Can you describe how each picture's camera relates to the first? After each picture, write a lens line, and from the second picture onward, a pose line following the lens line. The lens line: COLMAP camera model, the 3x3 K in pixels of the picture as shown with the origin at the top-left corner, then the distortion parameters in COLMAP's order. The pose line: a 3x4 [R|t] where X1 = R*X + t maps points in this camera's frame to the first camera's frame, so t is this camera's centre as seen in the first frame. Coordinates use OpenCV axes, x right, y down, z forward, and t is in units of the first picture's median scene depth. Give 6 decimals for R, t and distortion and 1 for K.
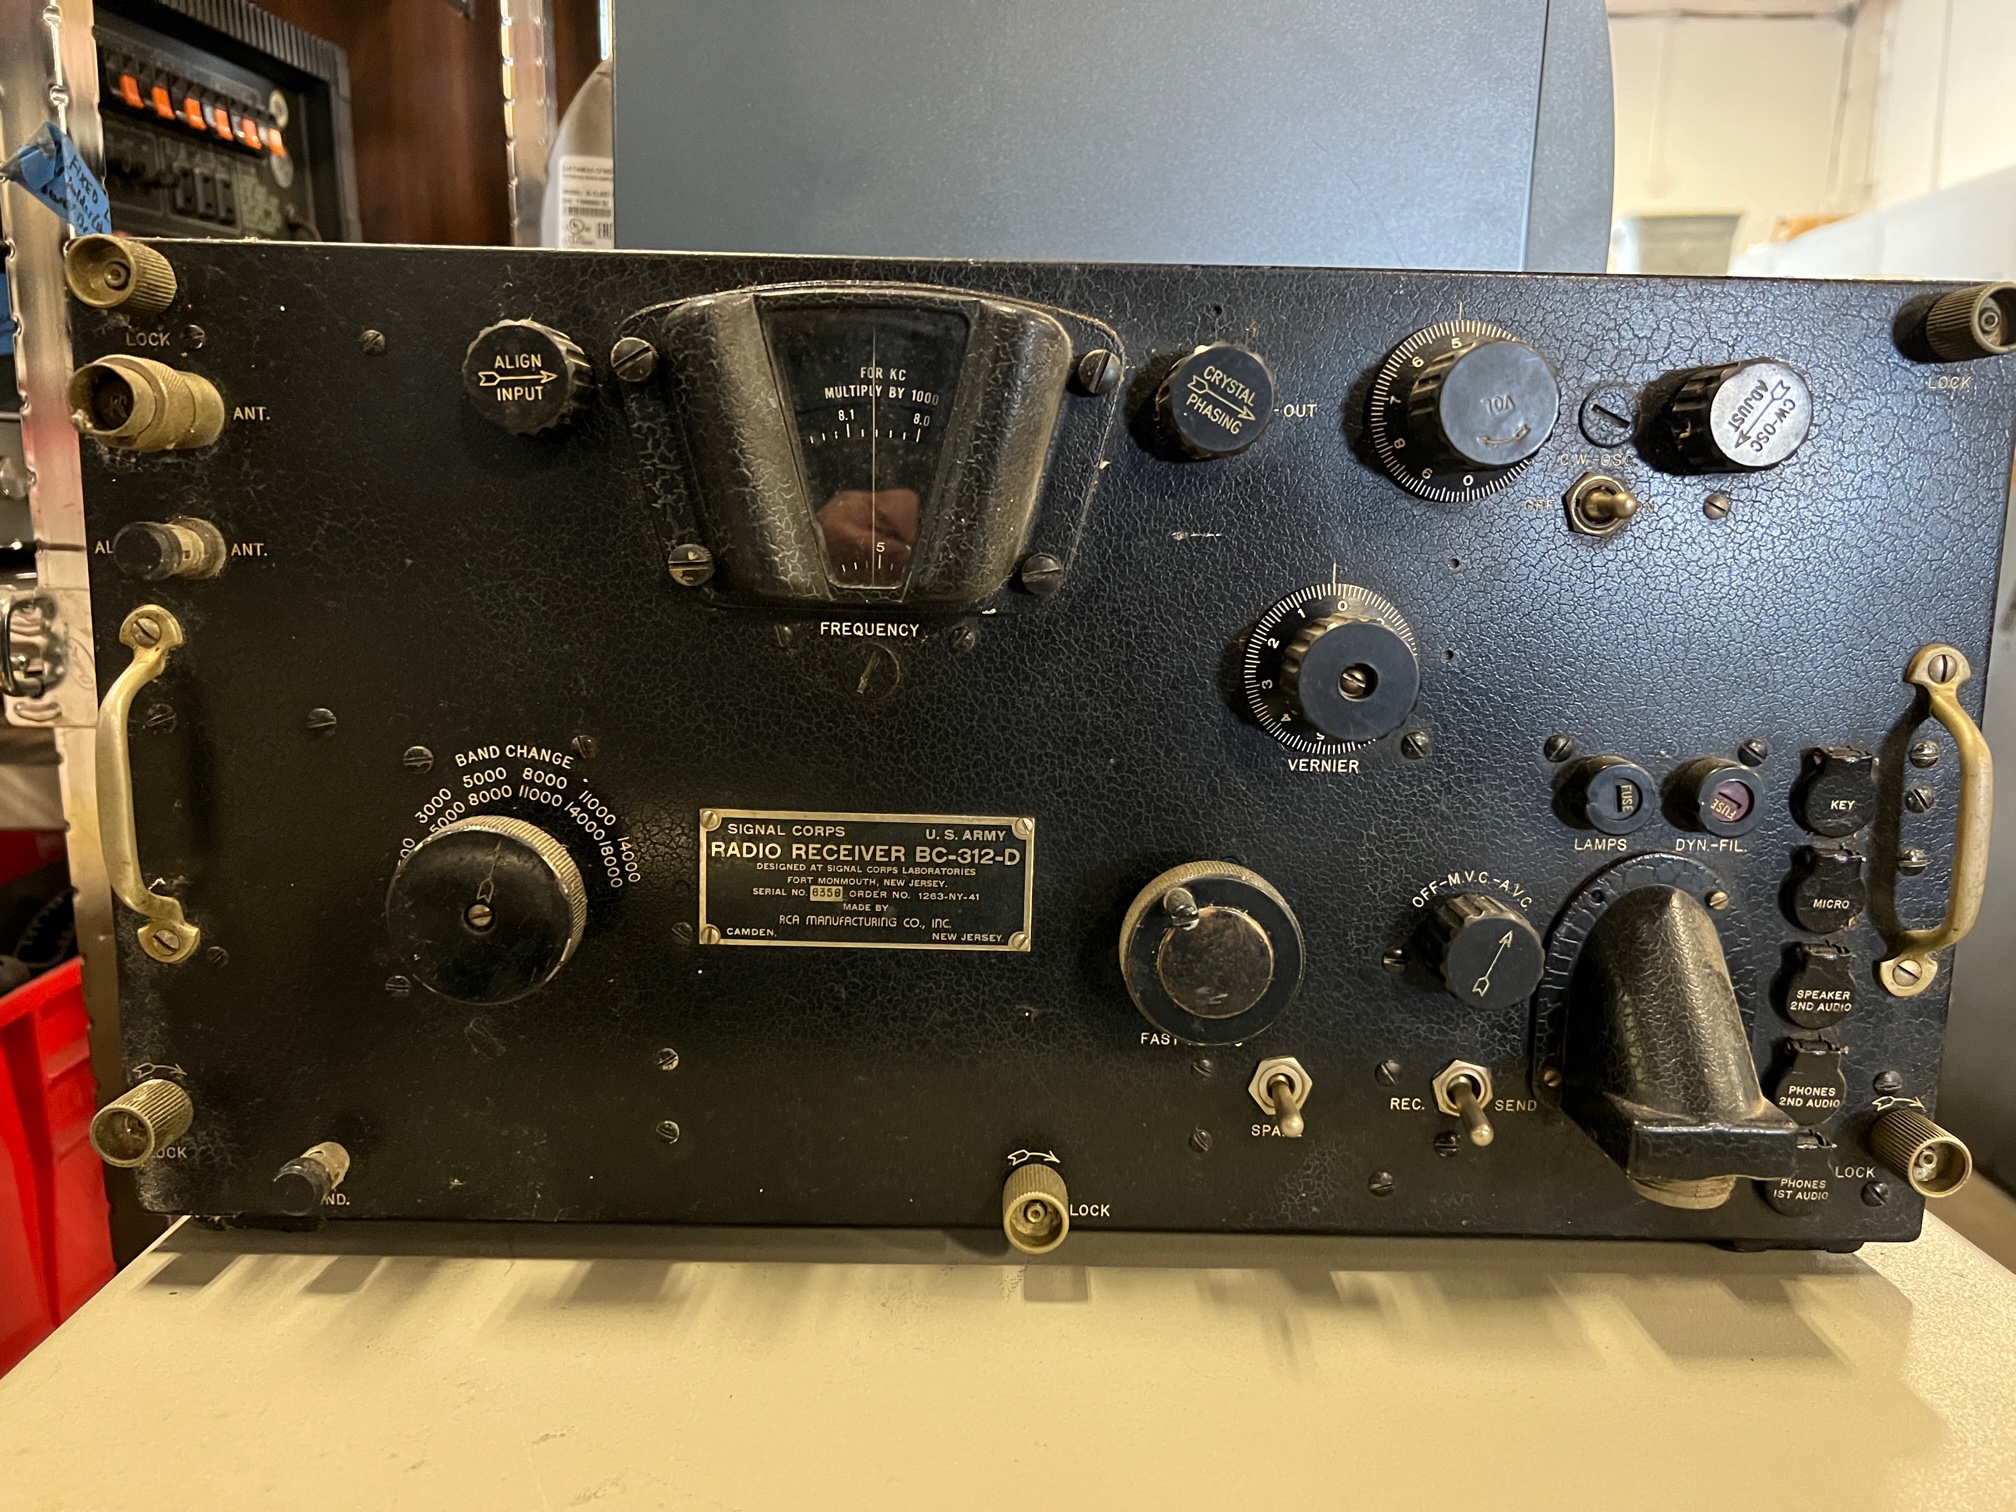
lens RADIAL K [[1531.9, 0, 1018.9], [0, 1531.9, 761.9], [0, 0, 1]] dist [0.034801, -0.053603]
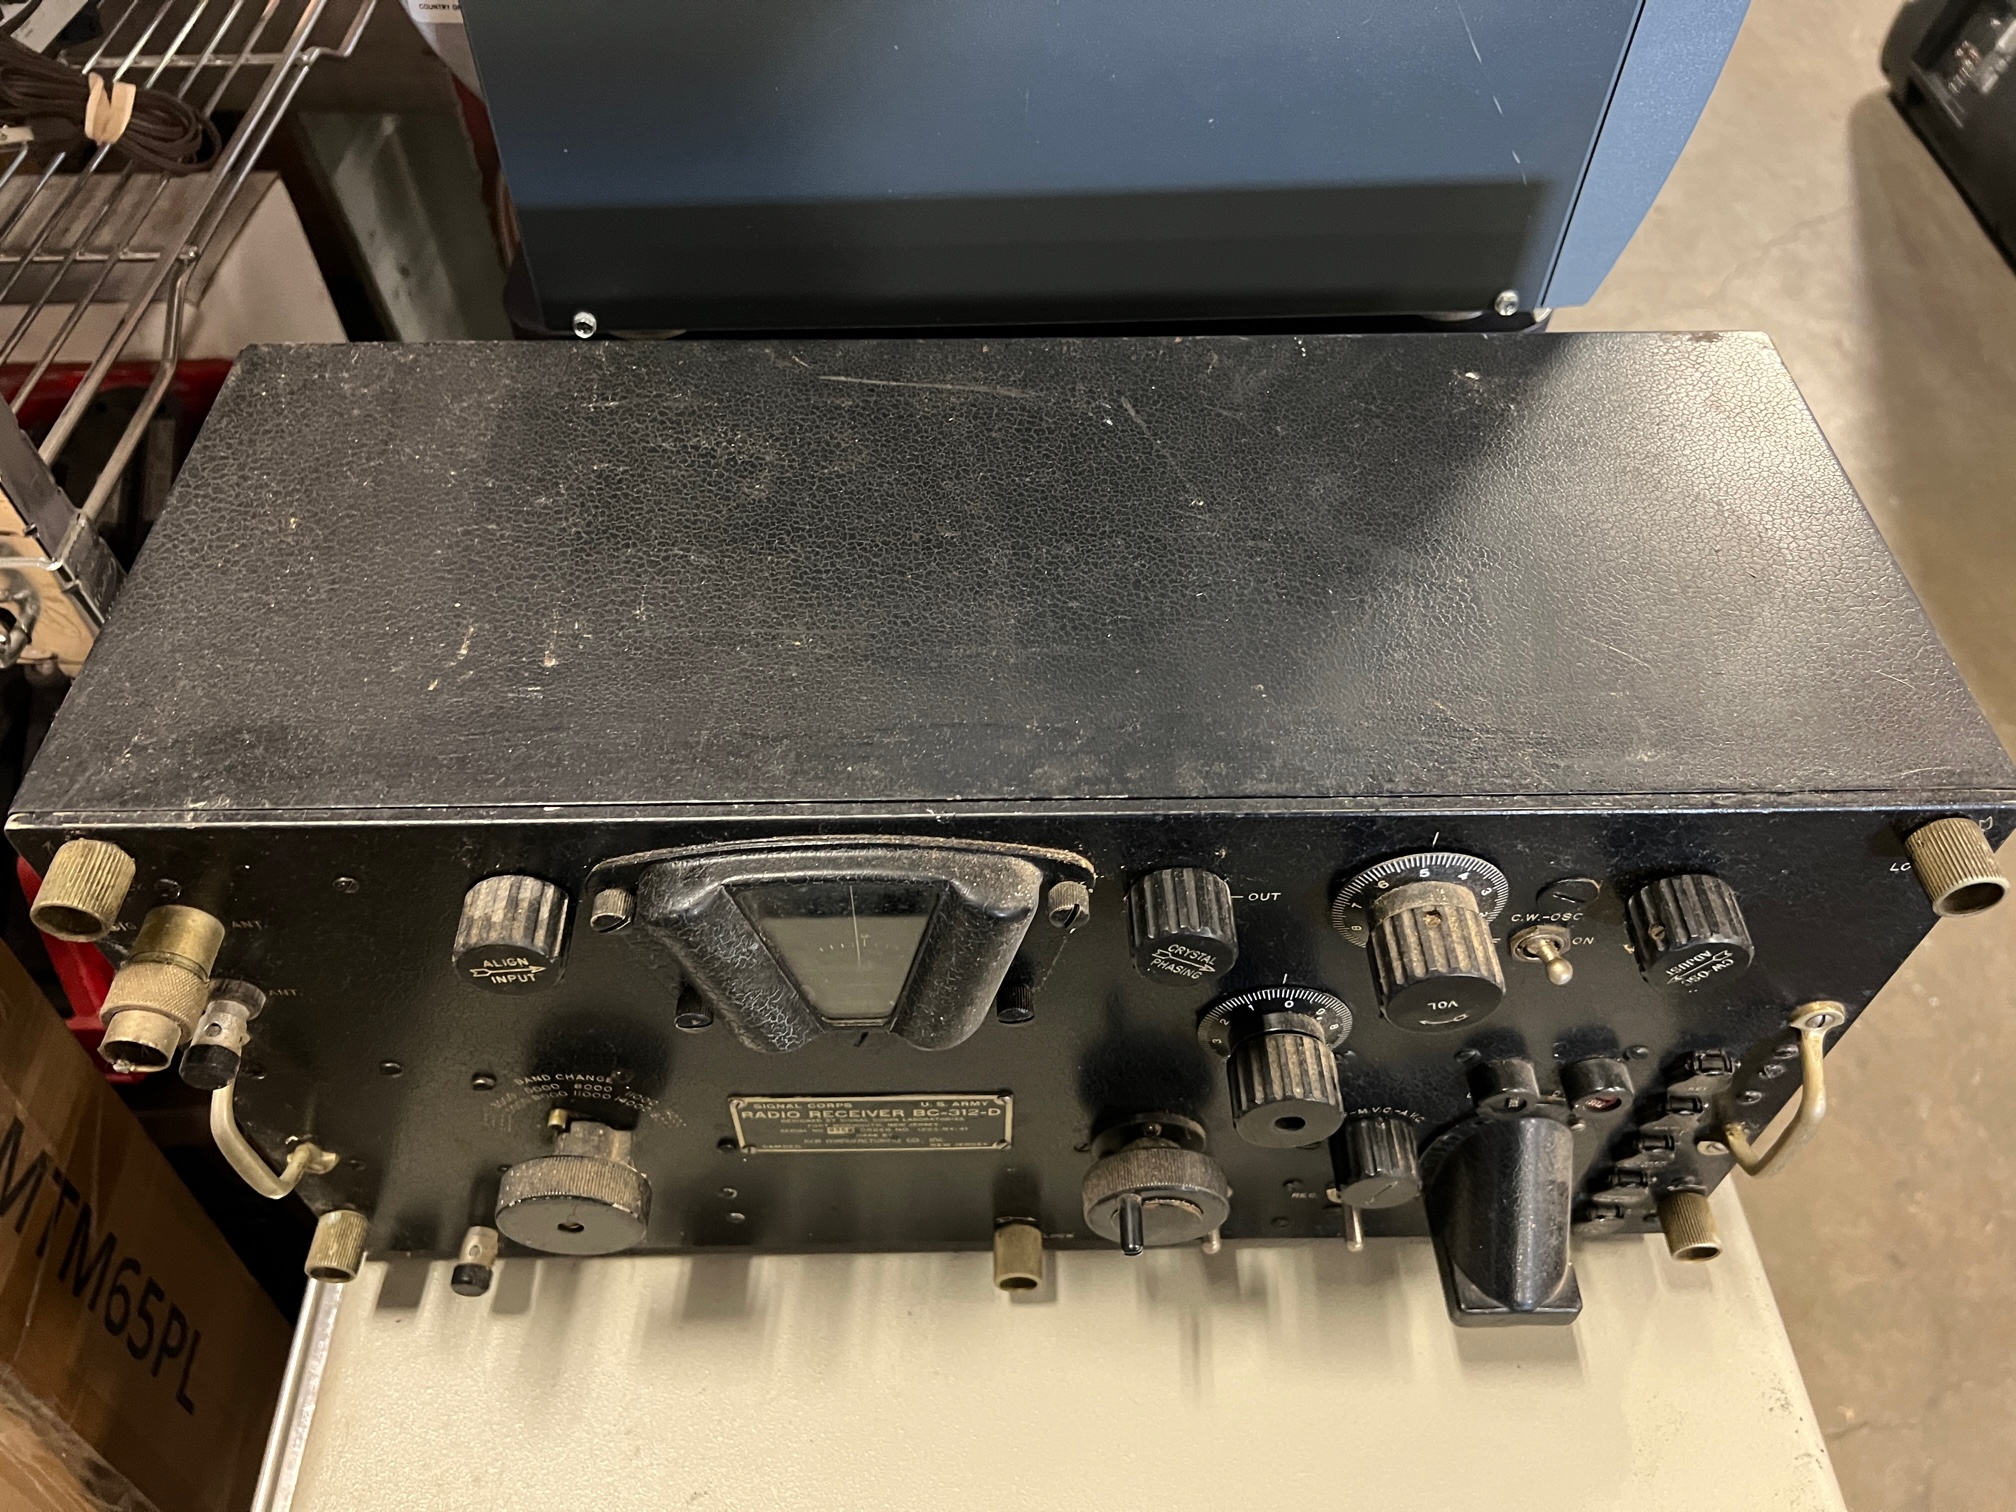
lens RADIAL K [[1531.9, 0, 1011.9], [0, 1531.9, 760.4], [0, 0, 1]] dist [0.034801, -0.053603]
pose [[0.999868, -0.014040, -0.008164, 0.023365], [0.015965, 0.757348, 0.652817, -0.927931], [-0.002982, -0.652861, 0.757472, 0.272434]]
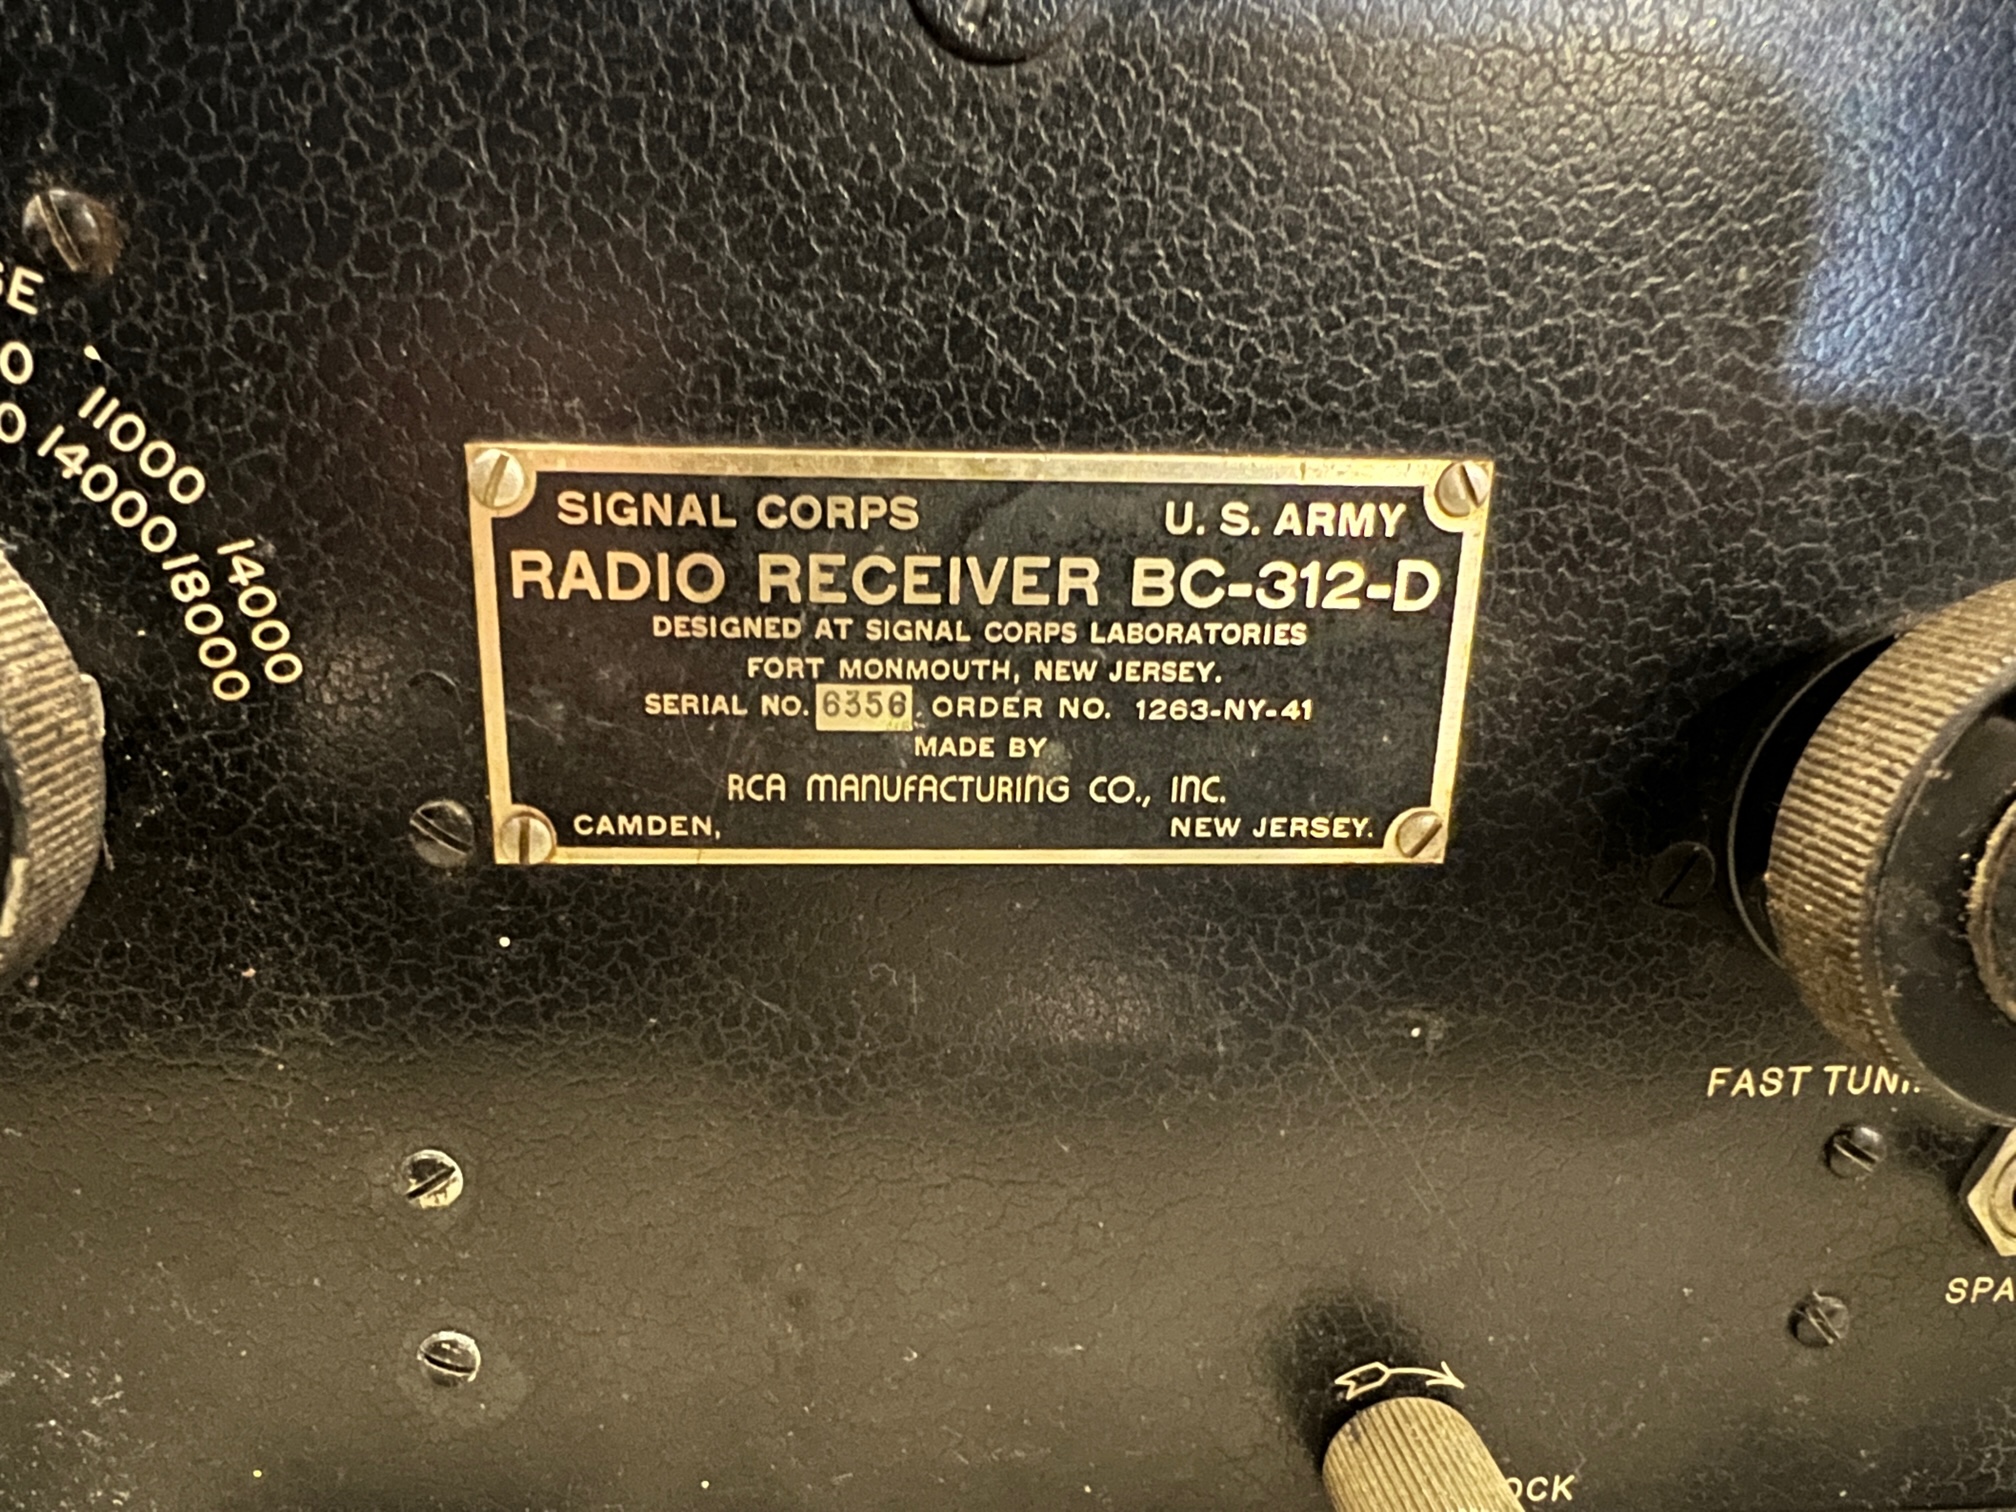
lens RADIAL K [[1531.9, 0, 1003.4], [0, 1531.9, 766.9], [0, 0, 1]] dist [0.034801, -0.053603]
pose [[0.999674, -0.020663, 0.015017, -0.100963], [0.019546, 0.997281, 0.071054, 0.076107], [-0.016444, -0.070737, 0.997359, 0.666252]]
